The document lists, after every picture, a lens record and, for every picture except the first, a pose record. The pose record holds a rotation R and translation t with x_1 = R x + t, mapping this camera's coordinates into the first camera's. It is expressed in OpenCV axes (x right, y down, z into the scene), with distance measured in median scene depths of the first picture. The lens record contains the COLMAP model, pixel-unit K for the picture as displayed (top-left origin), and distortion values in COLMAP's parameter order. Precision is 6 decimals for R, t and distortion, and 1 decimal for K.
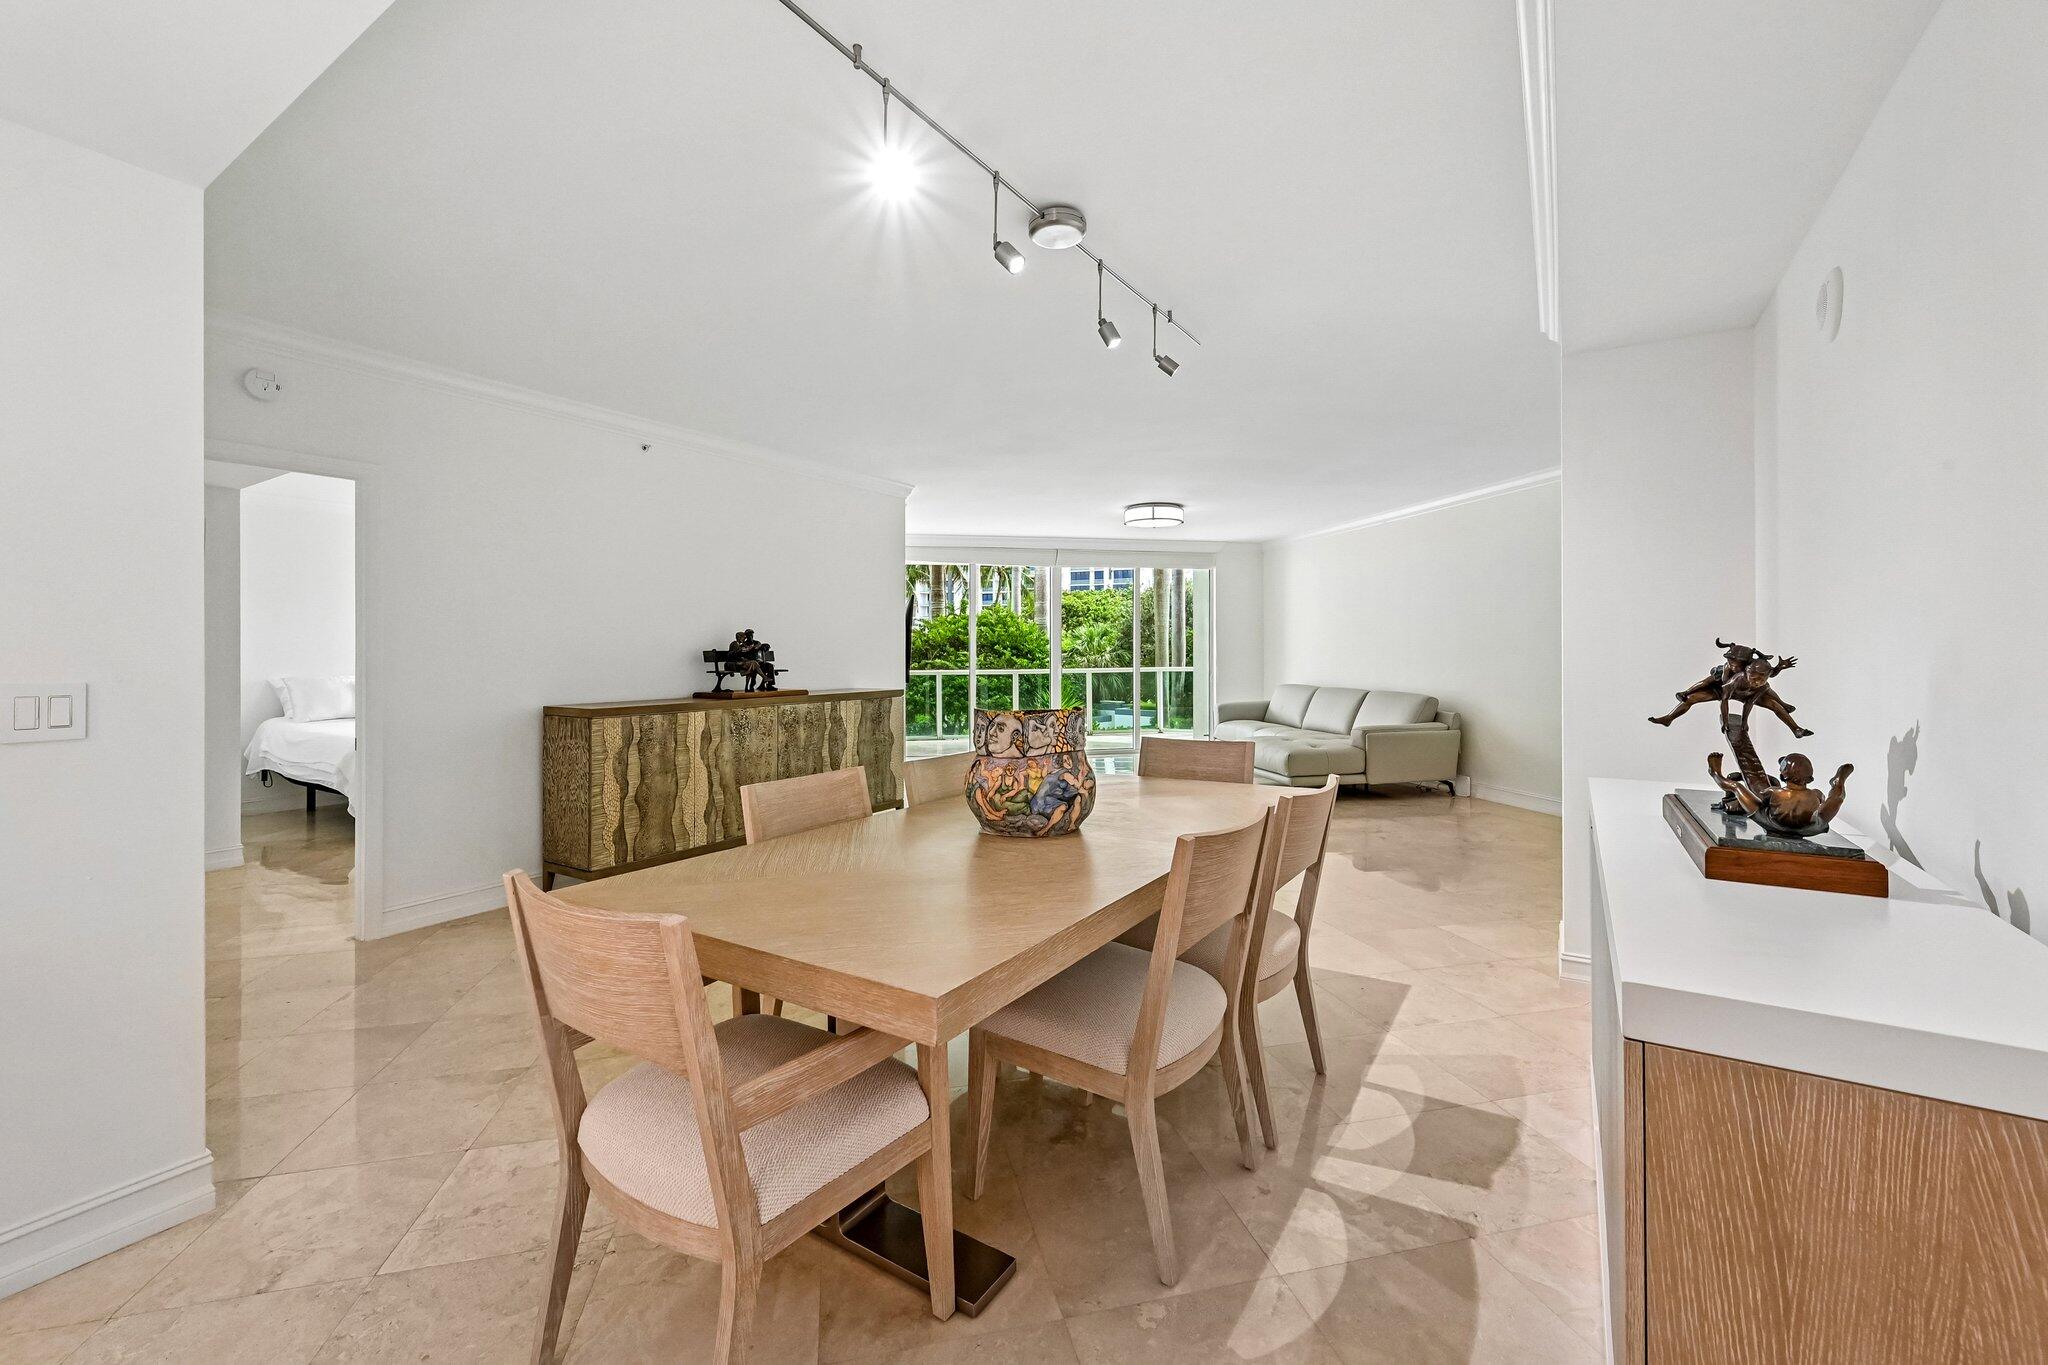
lens RADIAL K [[839.5, 0, 1022.0], [0, 839.5, 658.9], [0, 0, 1]] dist [-0.001301, -0.000345]
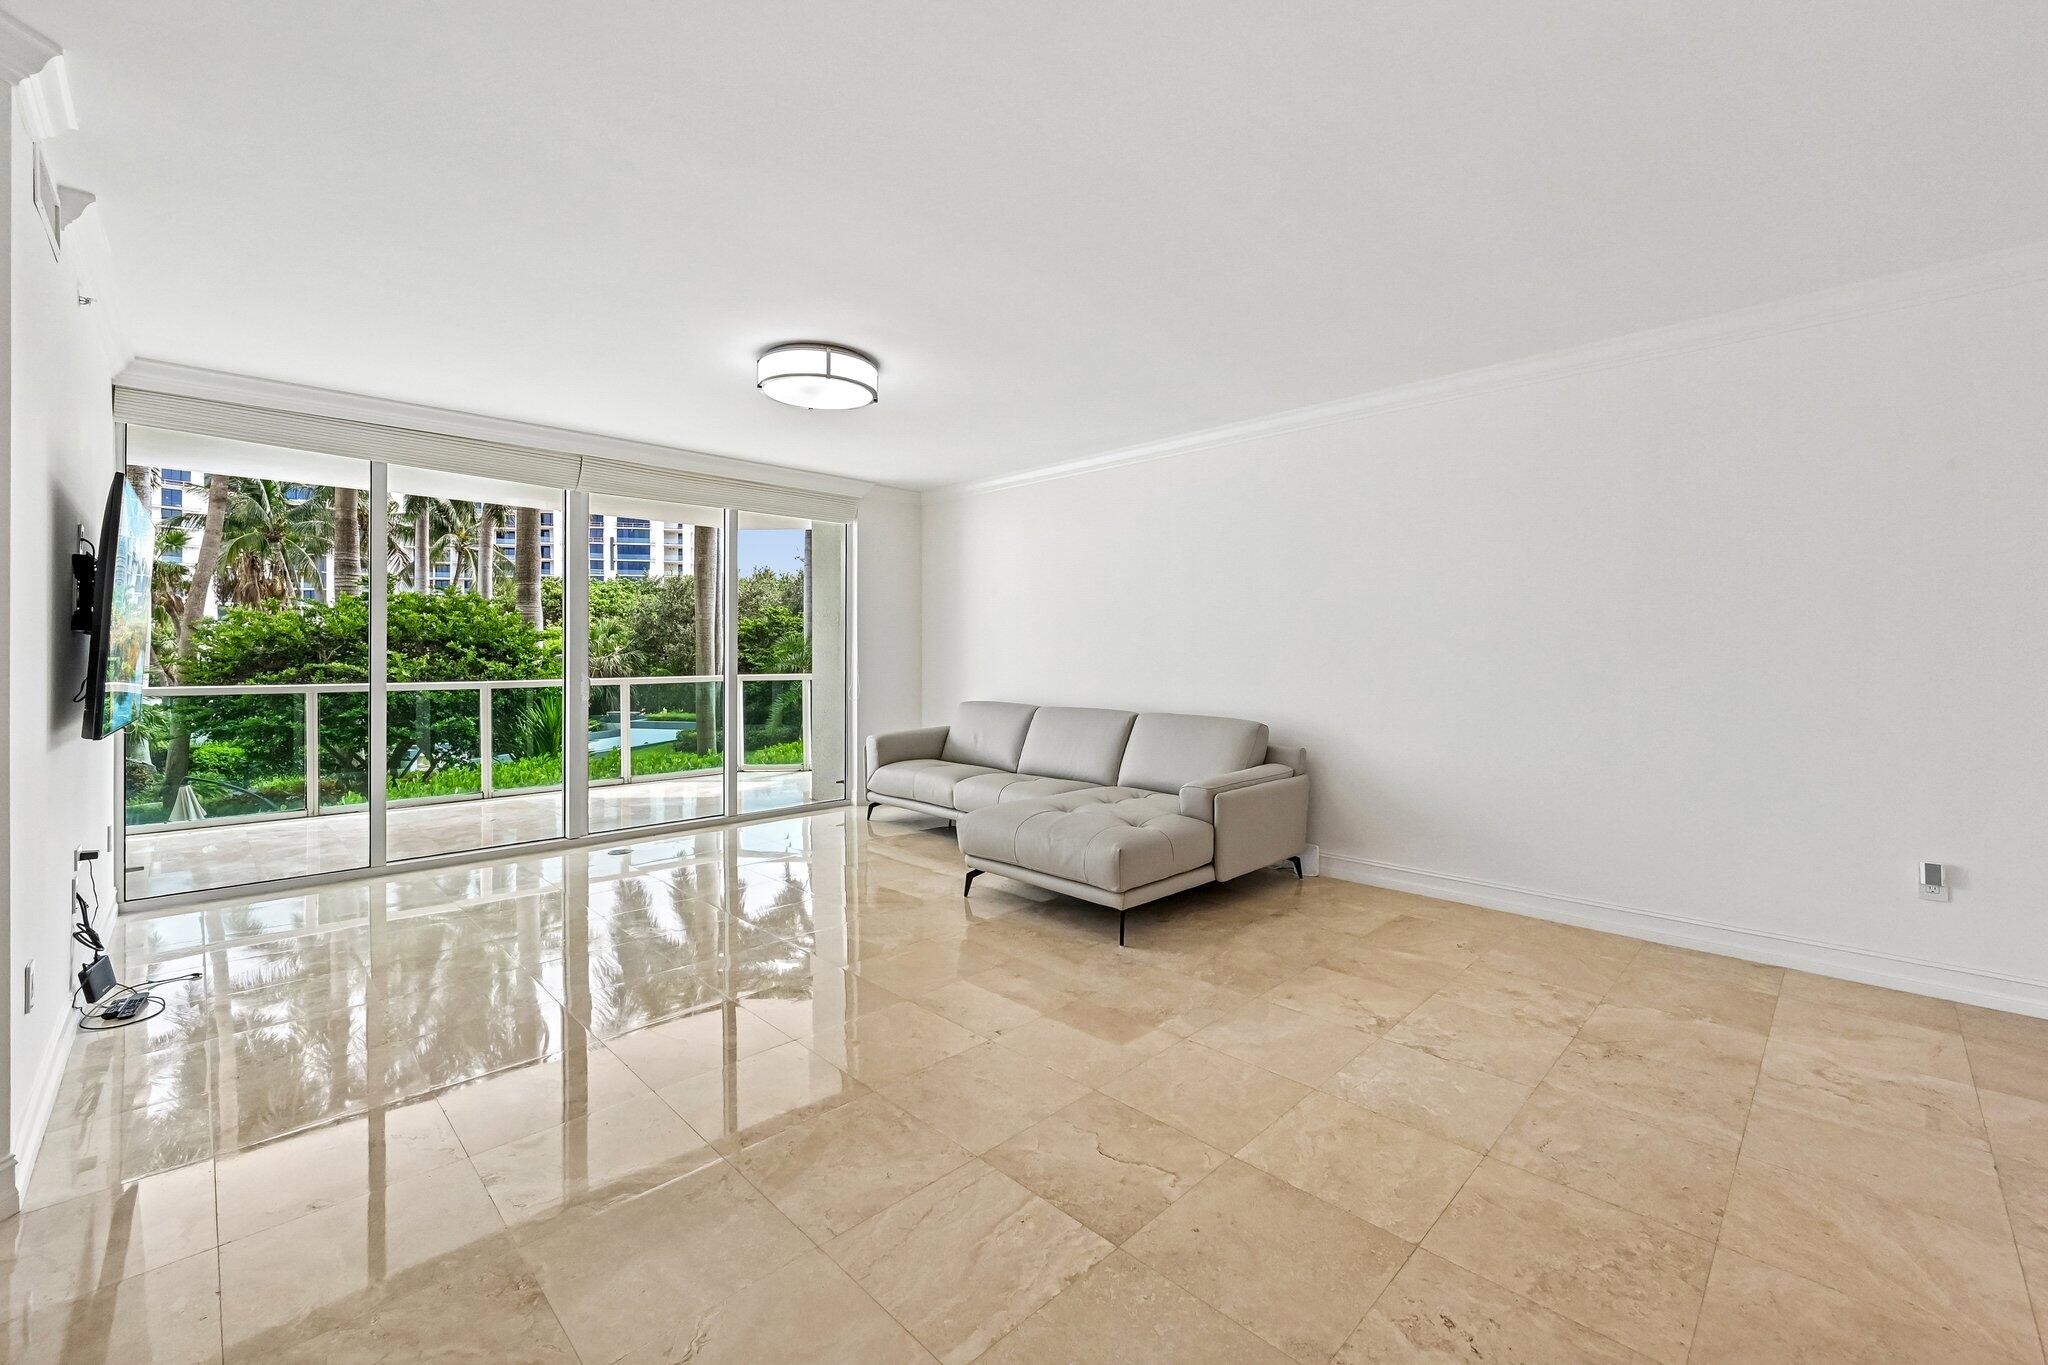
lens RADIAL K [[842.6, 0, 1030.1], [0, 842.6, 653.0], [0, 0, 1]] dist [0.002341, 0.000171]
pose [[0.843315, 0.004136, 0.537404, -0.005371], [0.000590, 0.999963, -0.008622, -0.002447], [-0.537420, 0.007588, 0.843281, 0.441125]]
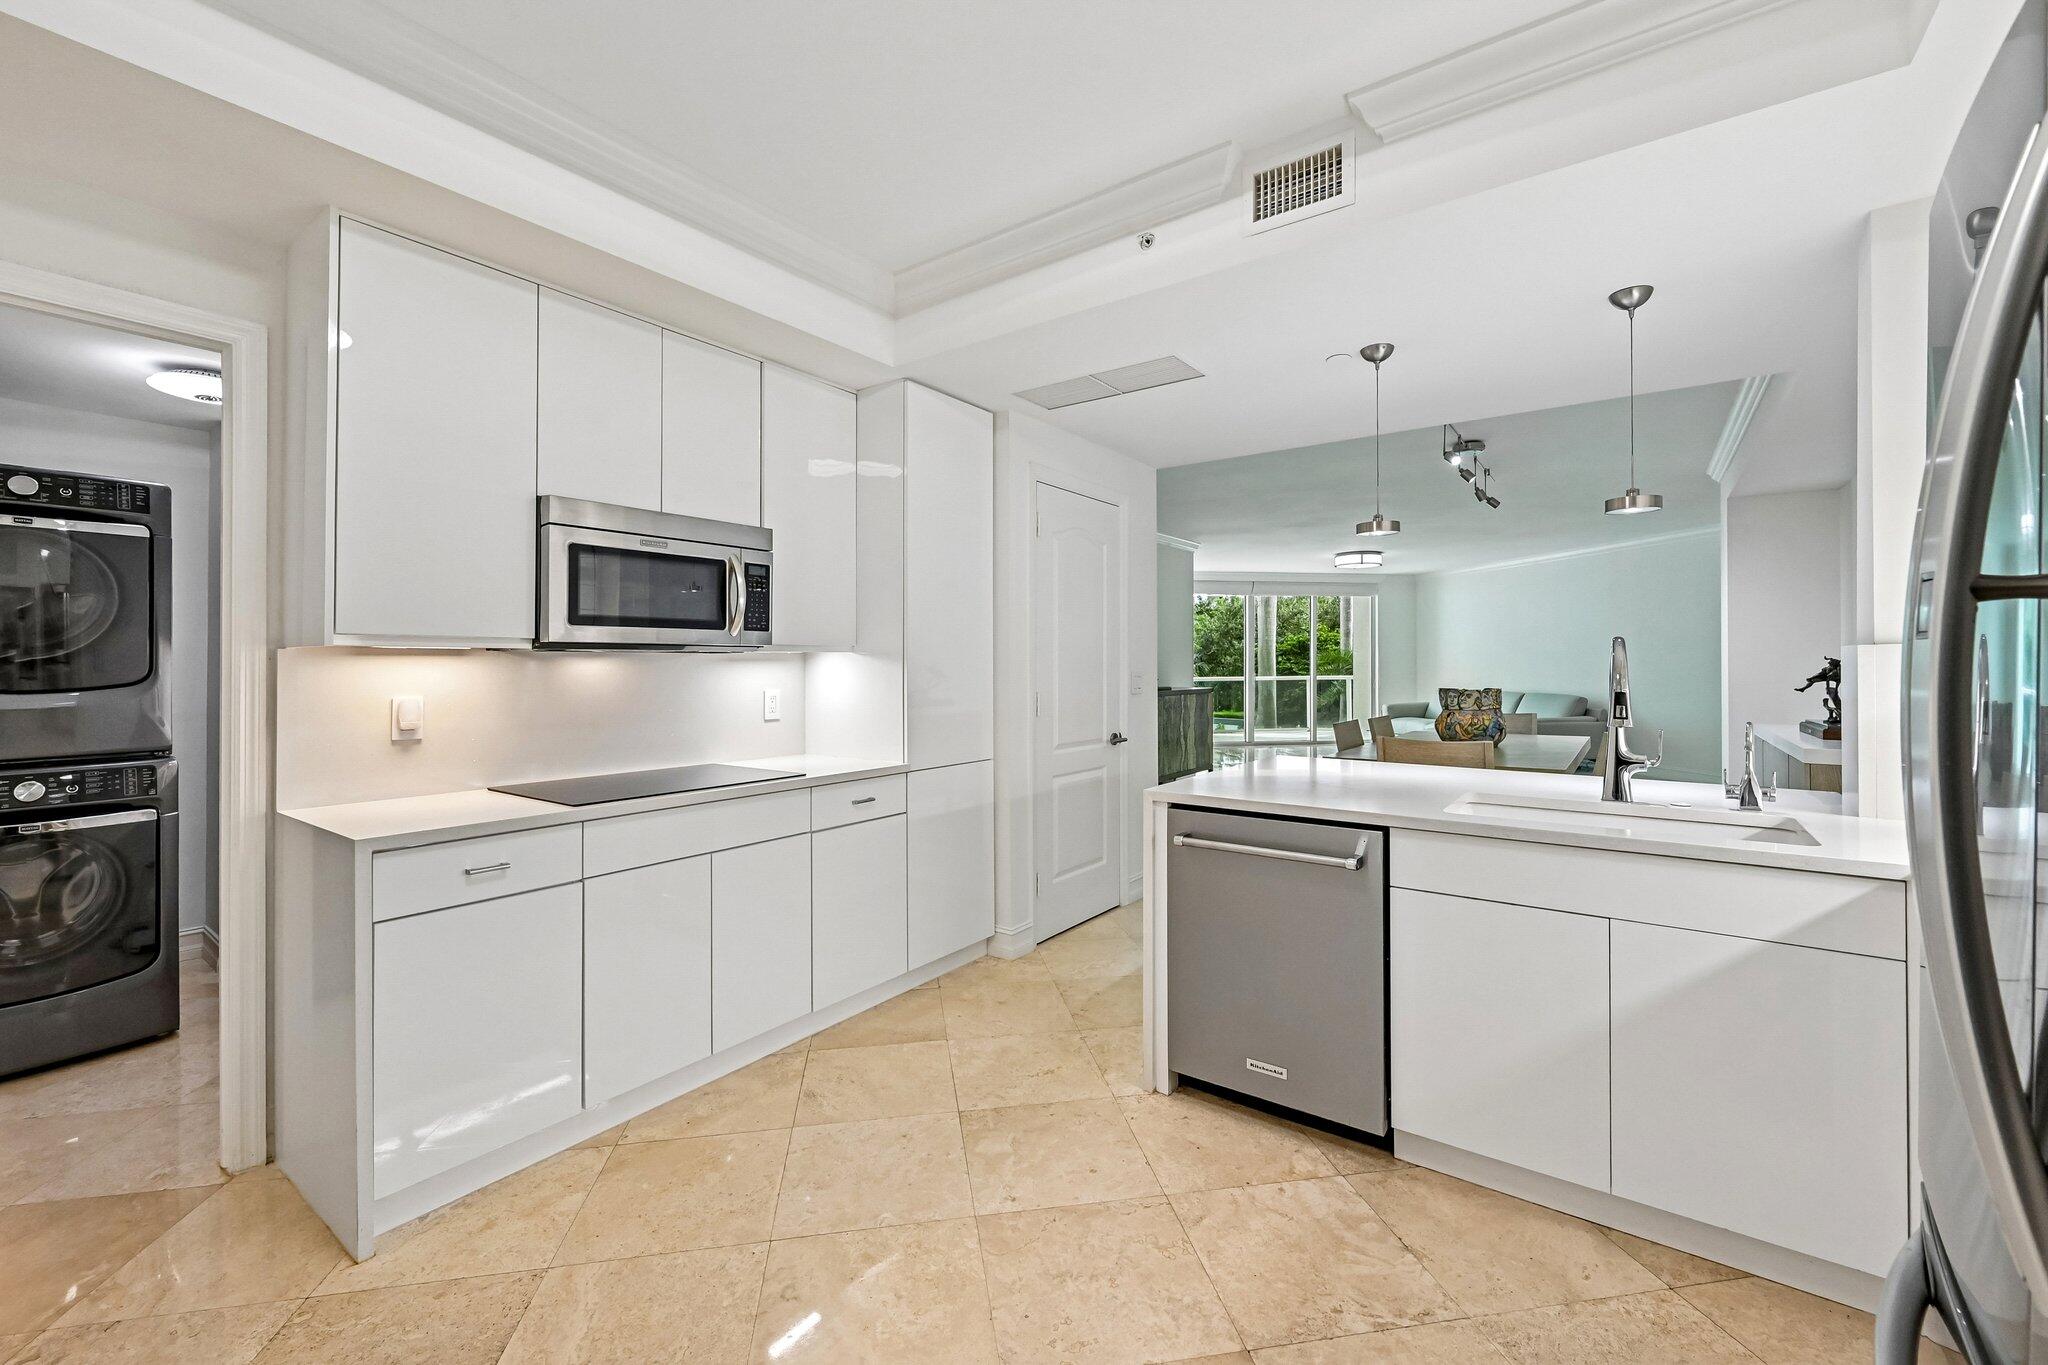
lens RADIAL K [[831.0, 0, 1016.9], [0, 831.0, 663.3], [0, 0, 1]] dist [-0.000193, 0.000090]
pose [[0.998065, 0.003109, -0.062101, -0.259391], [-0.003650, 0.999956, -0.008604, 0.004945], [0.062072, 0.008814, 0.998033, -0.296024]]
